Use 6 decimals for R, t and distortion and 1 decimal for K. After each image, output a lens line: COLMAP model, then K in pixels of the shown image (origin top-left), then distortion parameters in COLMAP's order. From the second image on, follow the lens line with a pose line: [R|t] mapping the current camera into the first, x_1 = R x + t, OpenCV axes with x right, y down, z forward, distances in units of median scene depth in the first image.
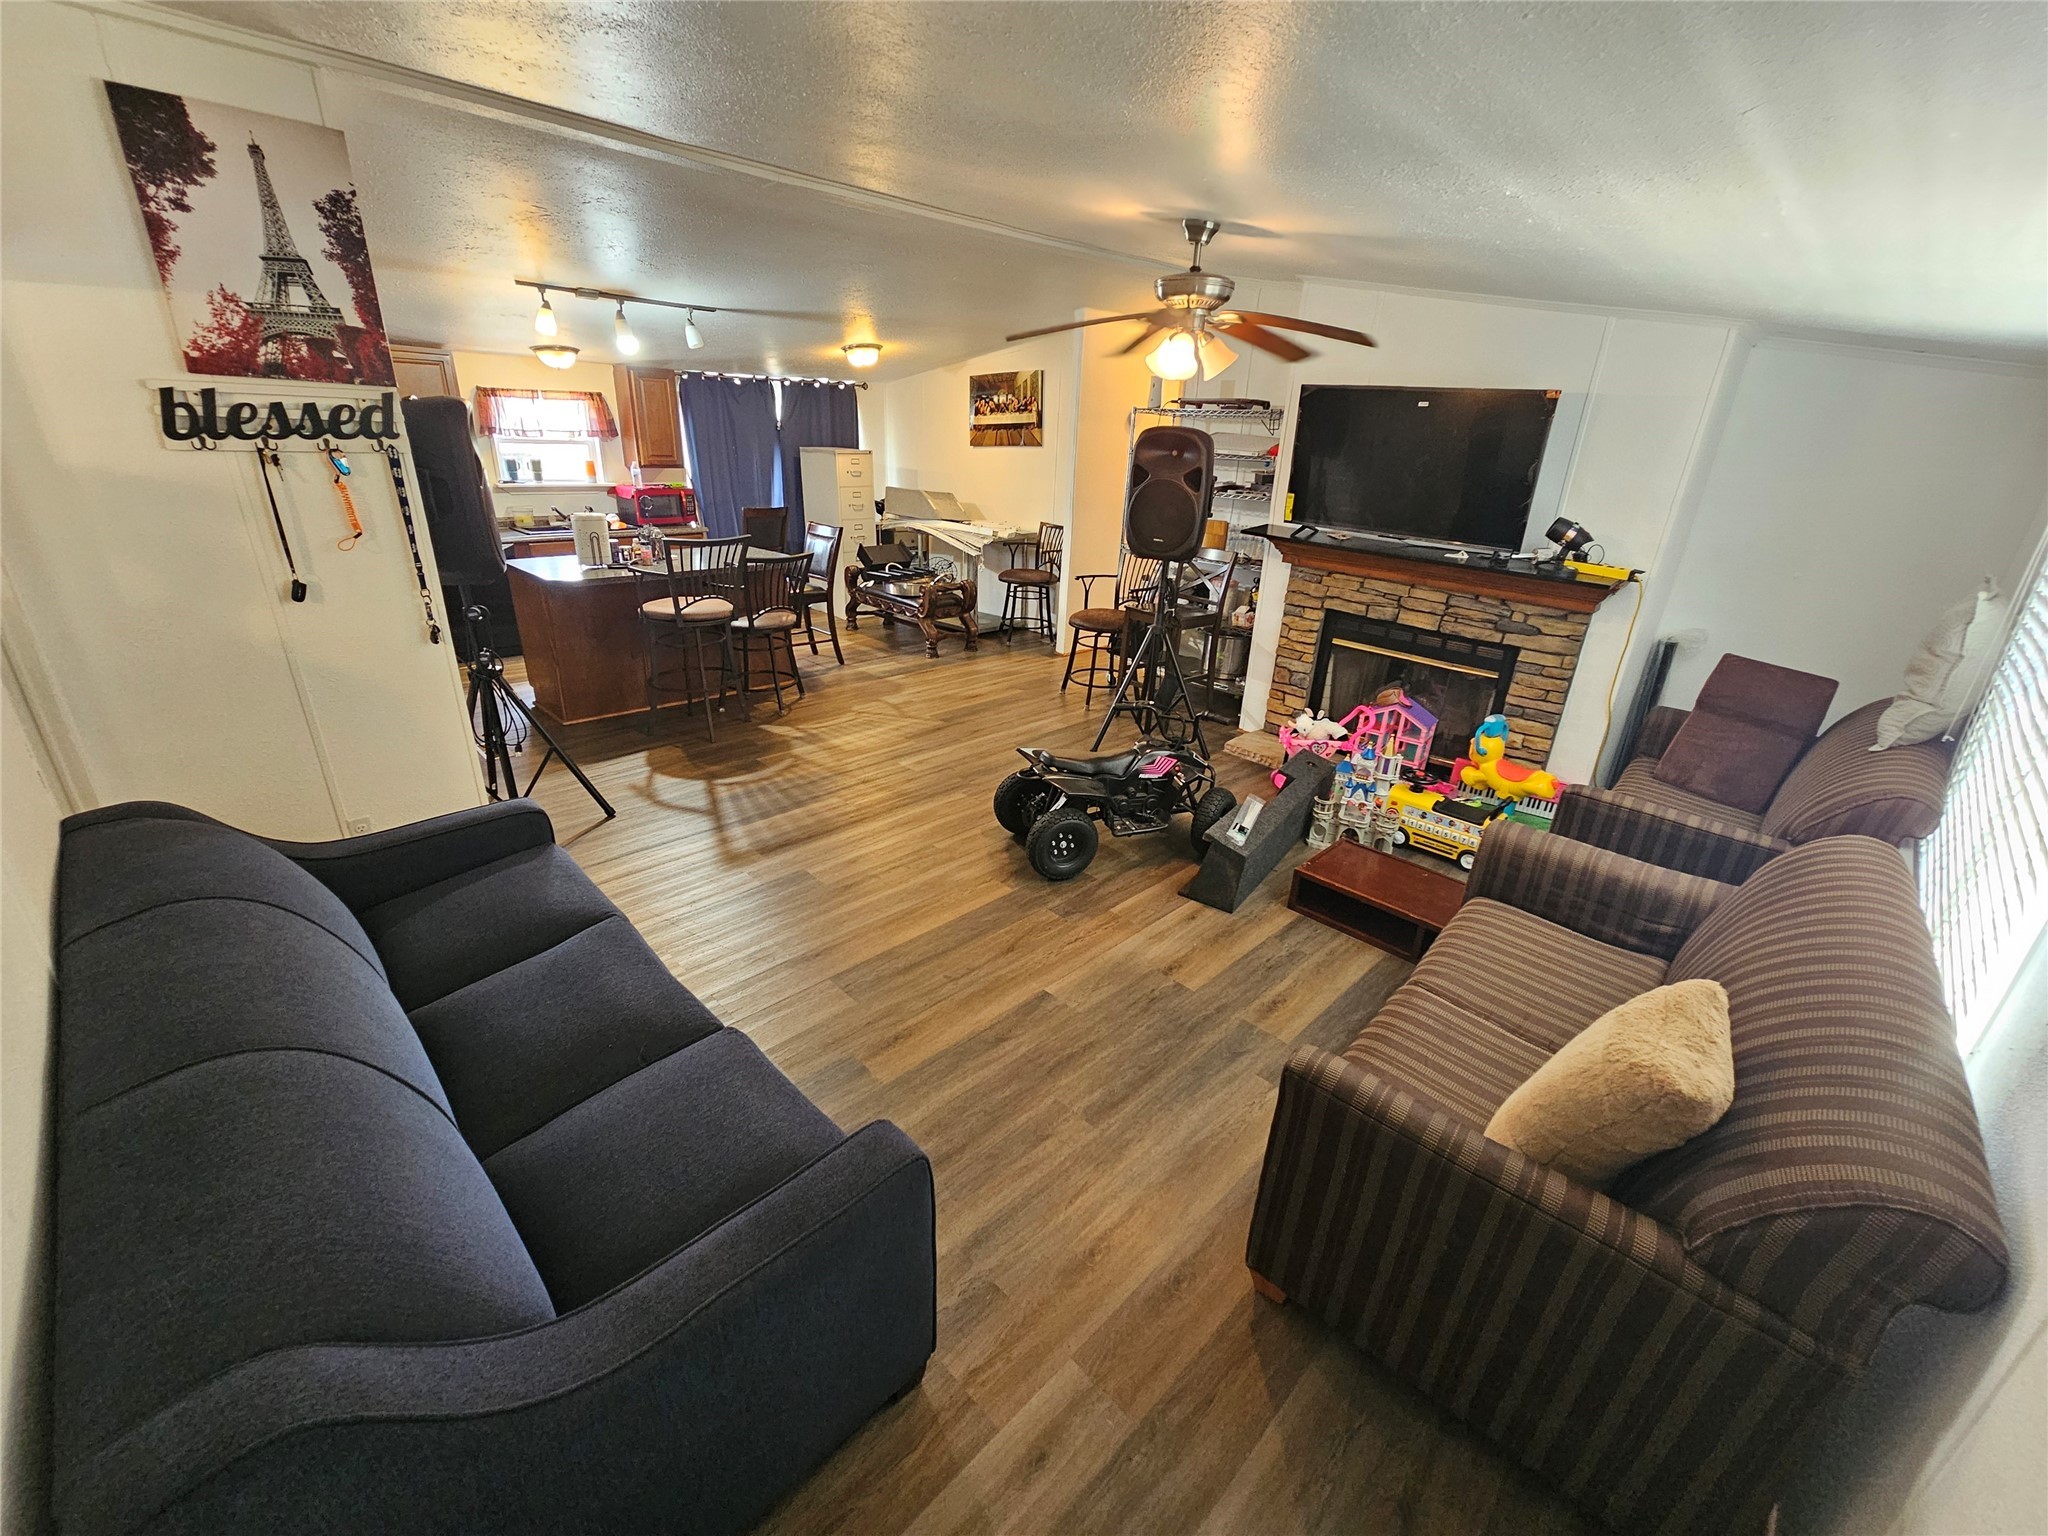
lens RADIAL K [[832.5, 0, 1024.0], [0, 832.5, 768.0], [0, 0, 1]] dist [-0.002284, -0.000121]
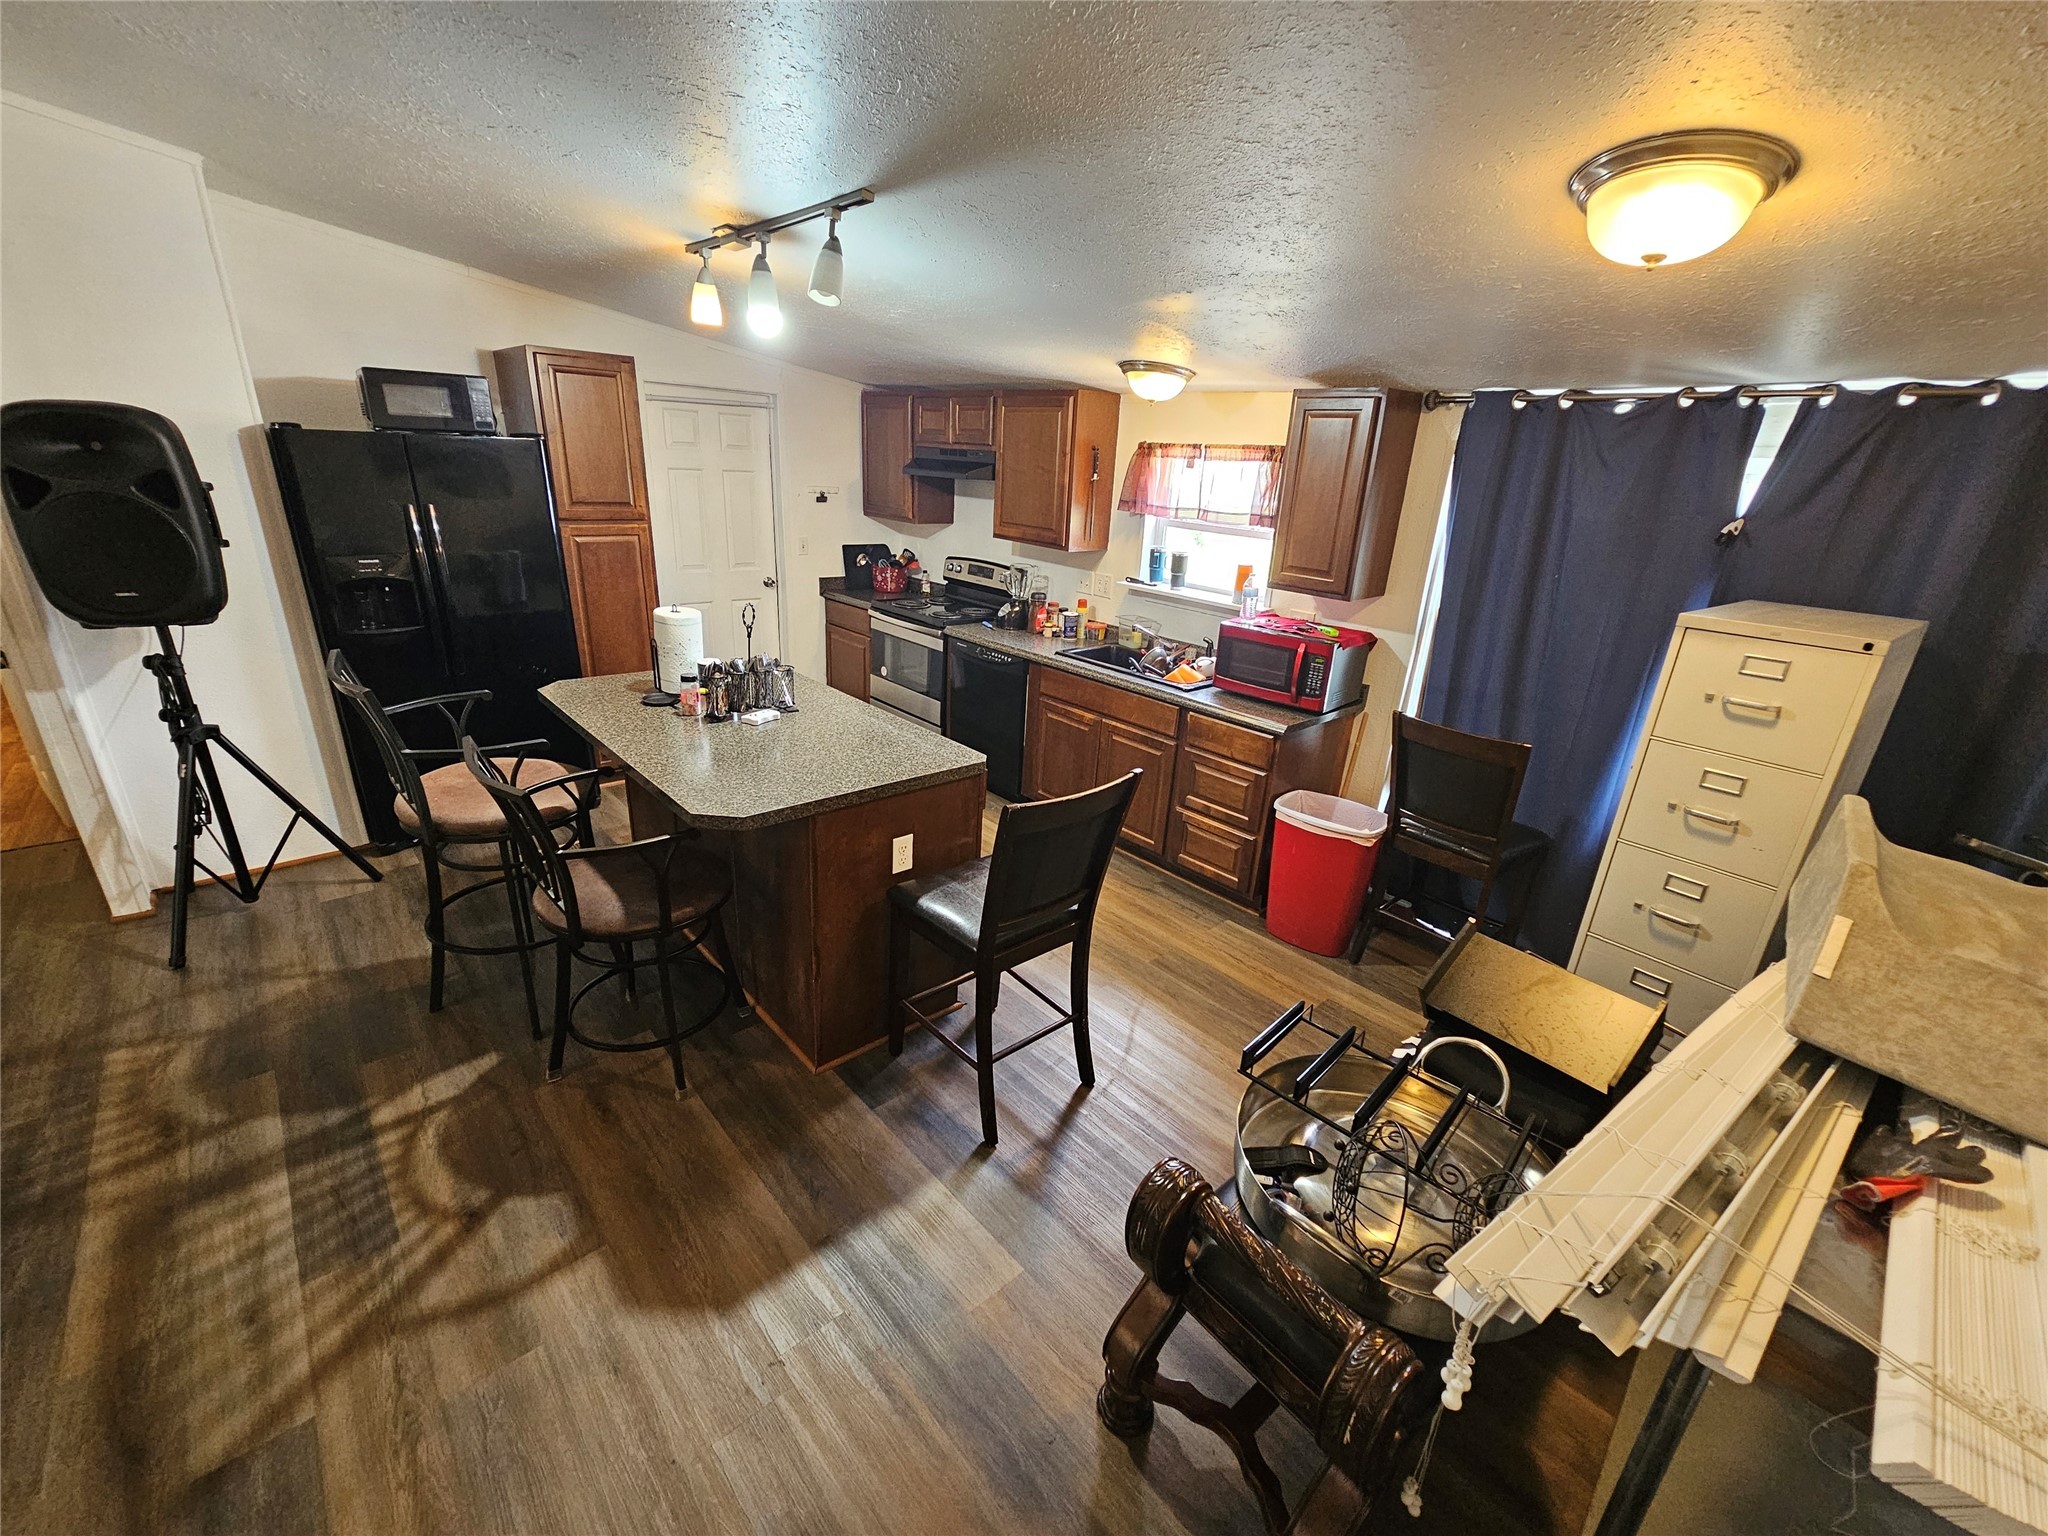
lens RADIAL K [[832.5, 0, 1024.0], [0, 832.5, 768.0], [0, 0, 1]] dist [-0.002284, -0.000121]
pose [[-0.035011, 0.306891, -0.951100, 0.068038], [-0.428887, 0.854978, 0.291664, -0.365389], [0.902679, 0.418126, 0.101688, 0.897252]]
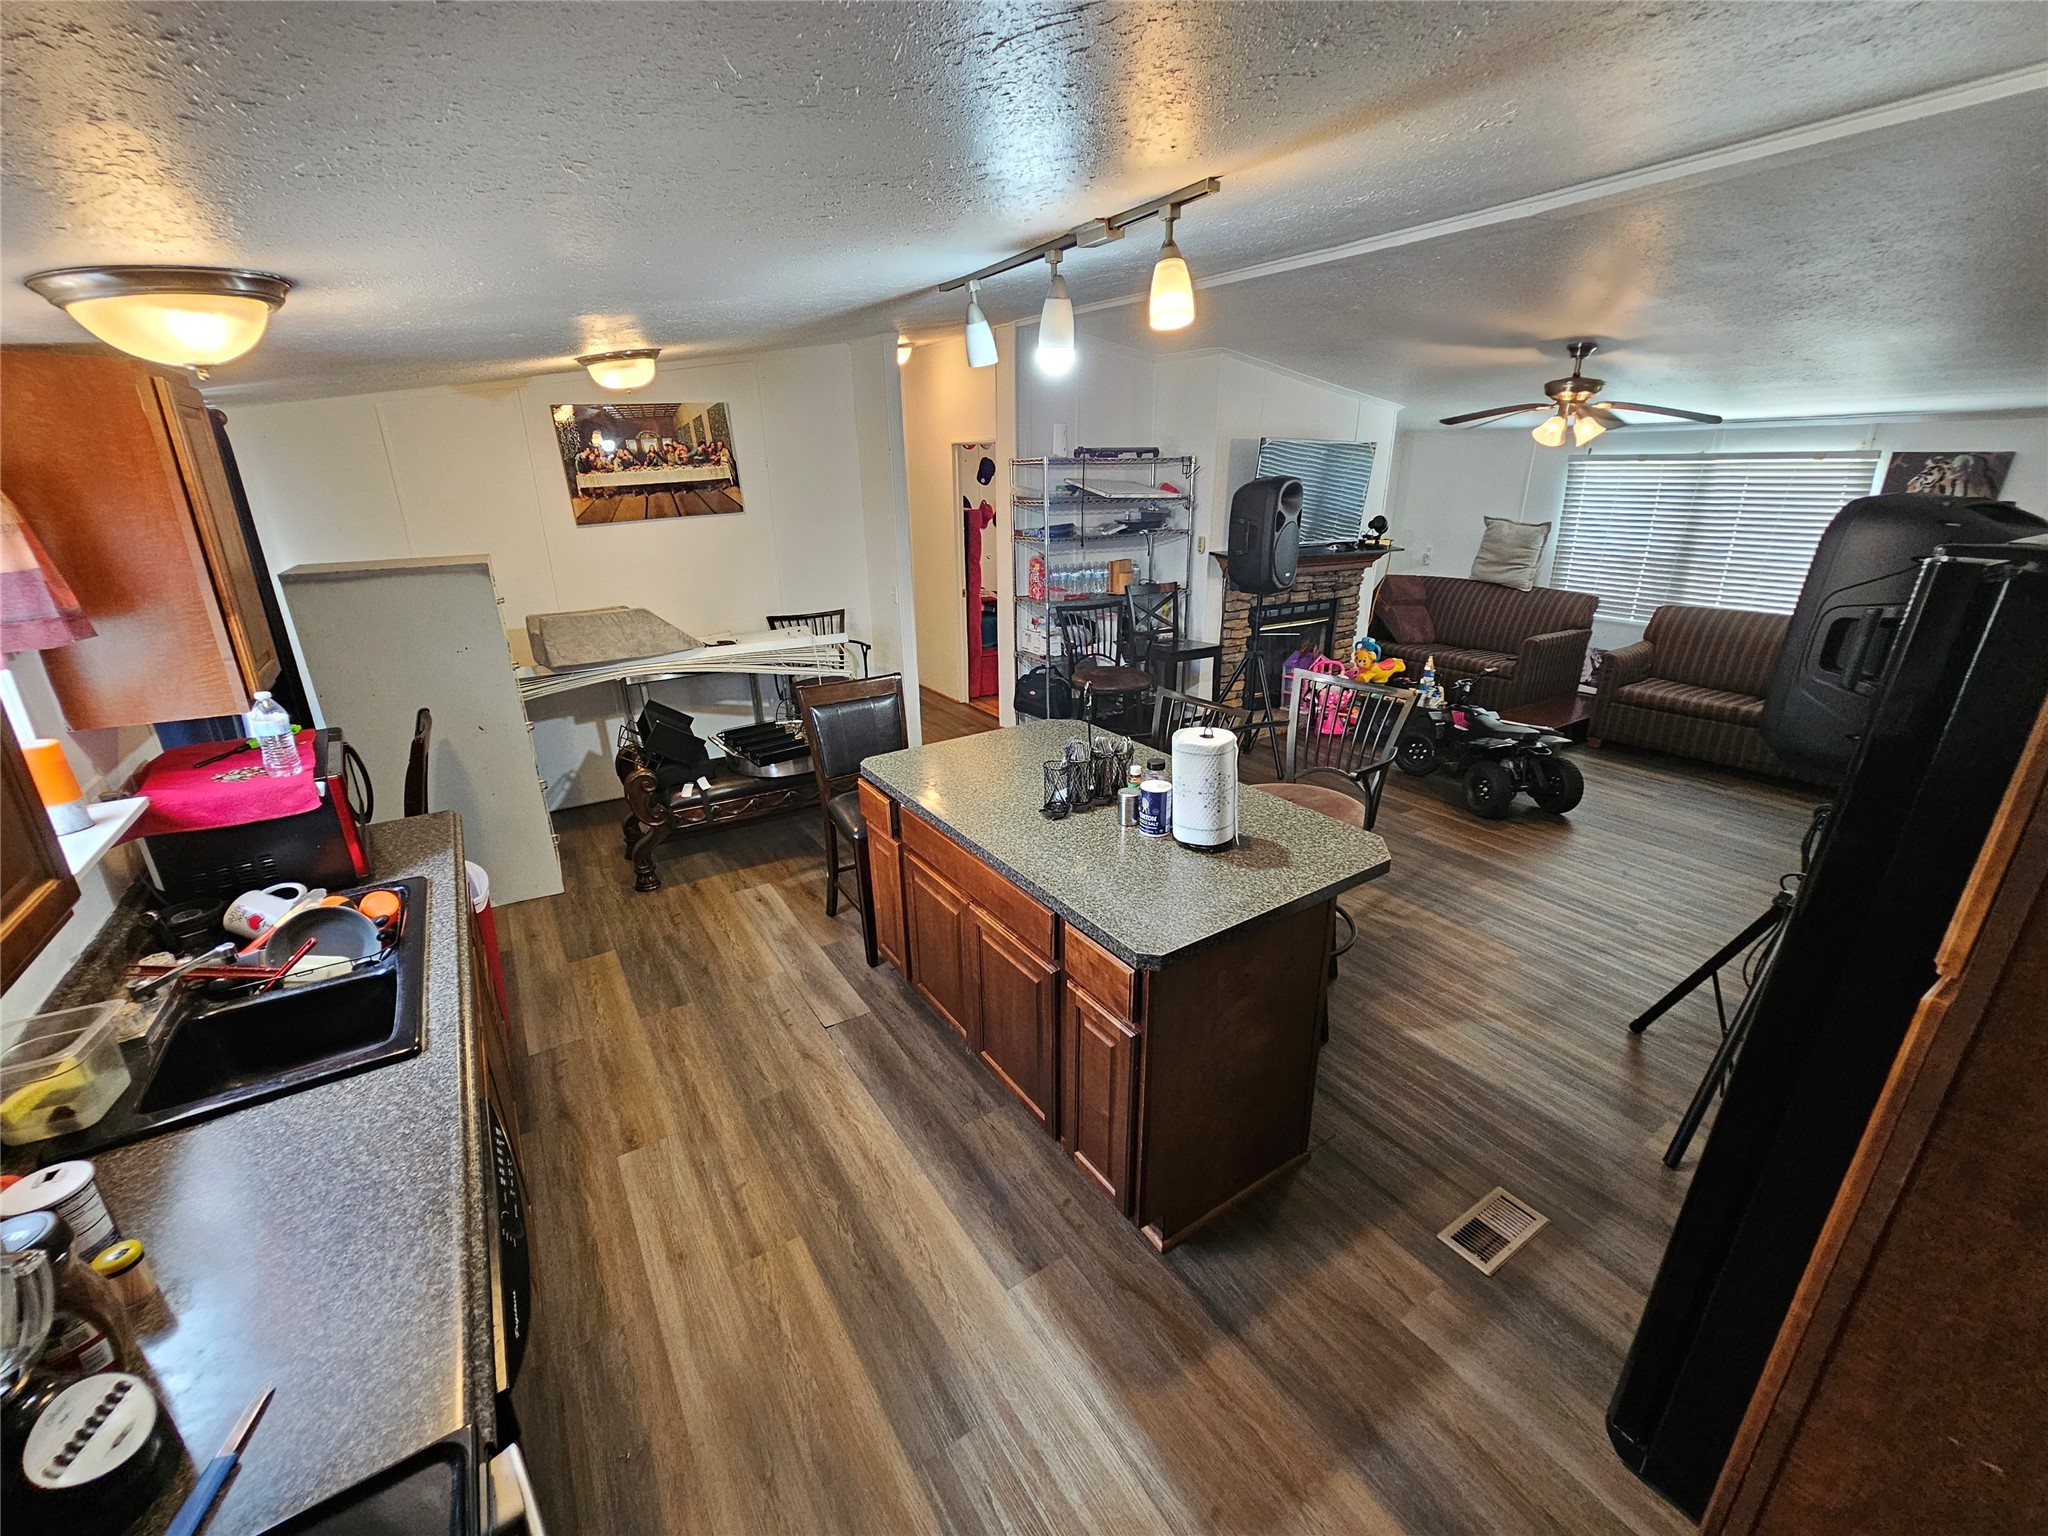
lens RADIAL K [[832.5, 0, 1024.0], [0, 832.5, 768.0], [0, 0, 1]] dist [-0.002284, -0.000121]
pose [[0.202379, -0.371903, 0.905942, -0.701665], [0.384248, 0.881057, 0.275849, -0.331758], [-0.900775, 0.292281, 0.321210, 0.696672]]
